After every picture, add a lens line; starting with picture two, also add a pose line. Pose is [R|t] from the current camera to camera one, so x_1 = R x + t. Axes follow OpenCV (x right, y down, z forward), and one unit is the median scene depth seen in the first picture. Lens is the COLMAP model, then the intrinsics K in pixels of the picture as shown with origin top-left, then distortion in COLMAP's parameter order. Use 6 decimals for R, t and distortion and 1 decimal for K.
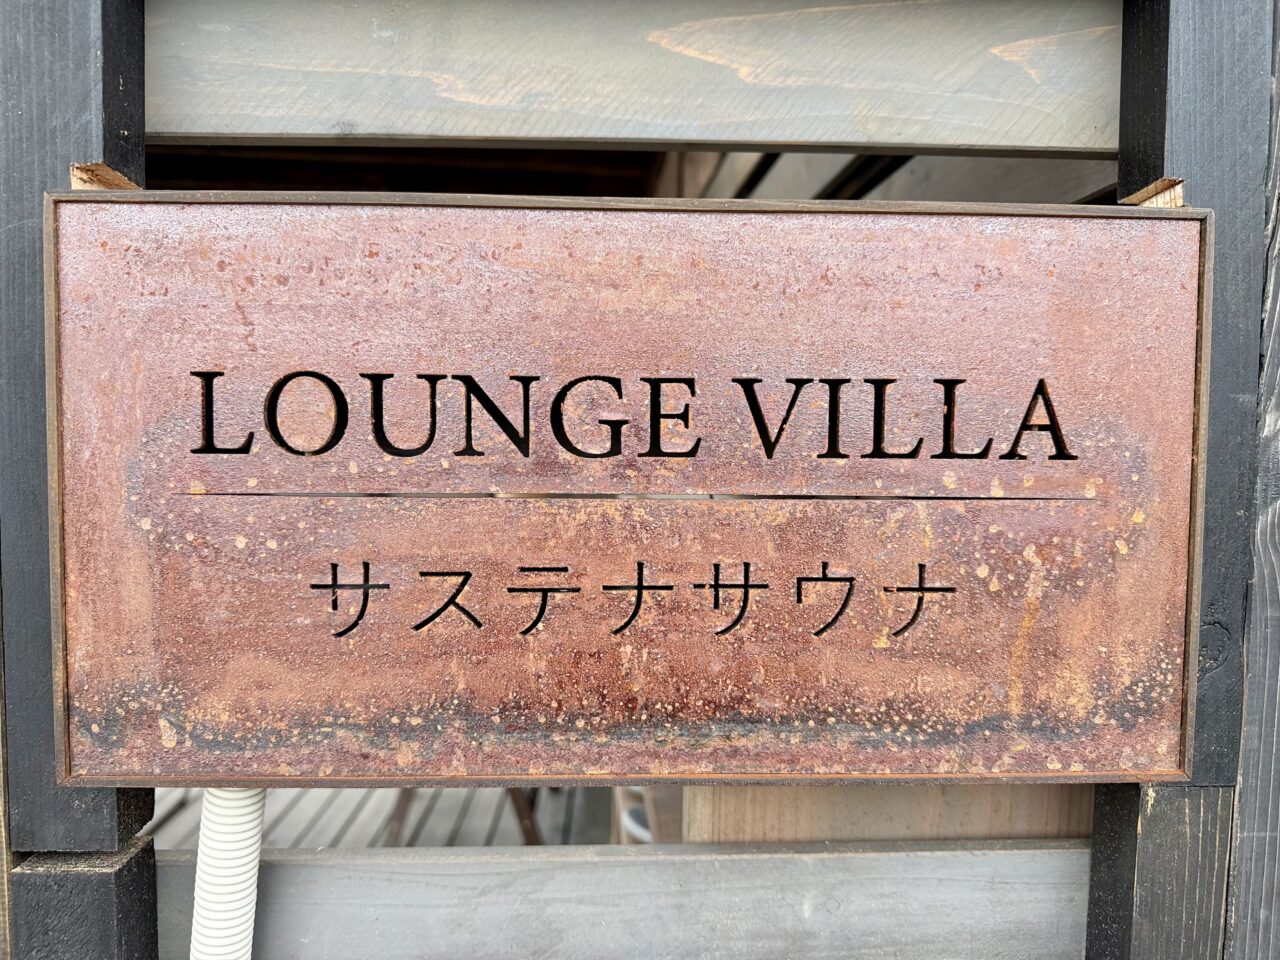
lens RADIAL K [[969.8, 0, 639.4], [0, 969.8, 505.9], [0, 0, 1]] dist [0.039315, -0.066973]
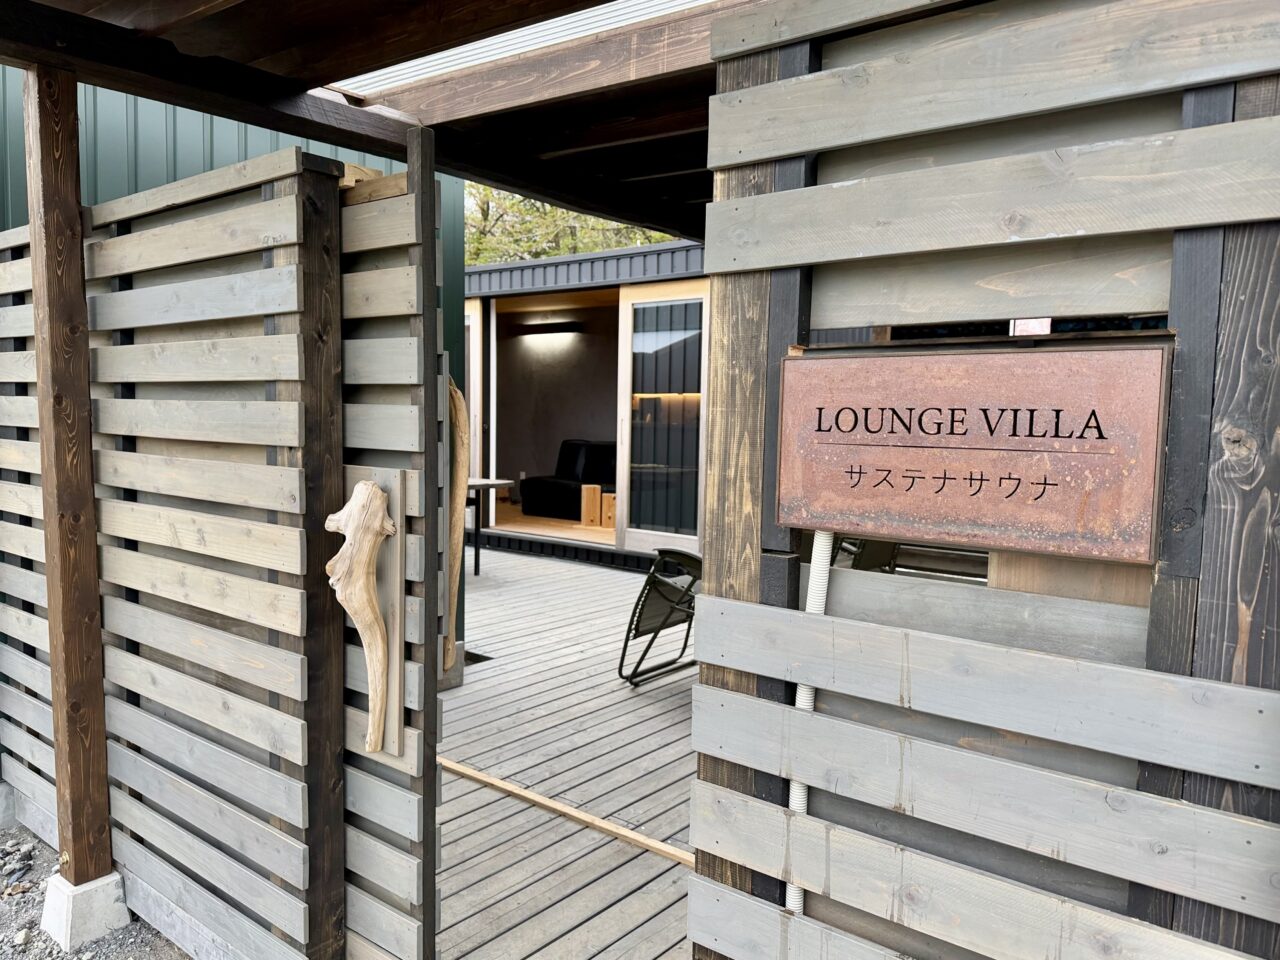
lens RADIAL K [[917.4, 0, 640.0], [0, 917.4, 480.0], [0, 0, 1]] dist [0.002278, -0.161967]
pose [[0.773793, 0.048455, -0.631583, 1.050748], [-0.053688, 0.998499, 0.010828, 0.109026], [0.631160, 0.025530, 0.775233, -1.783506]]
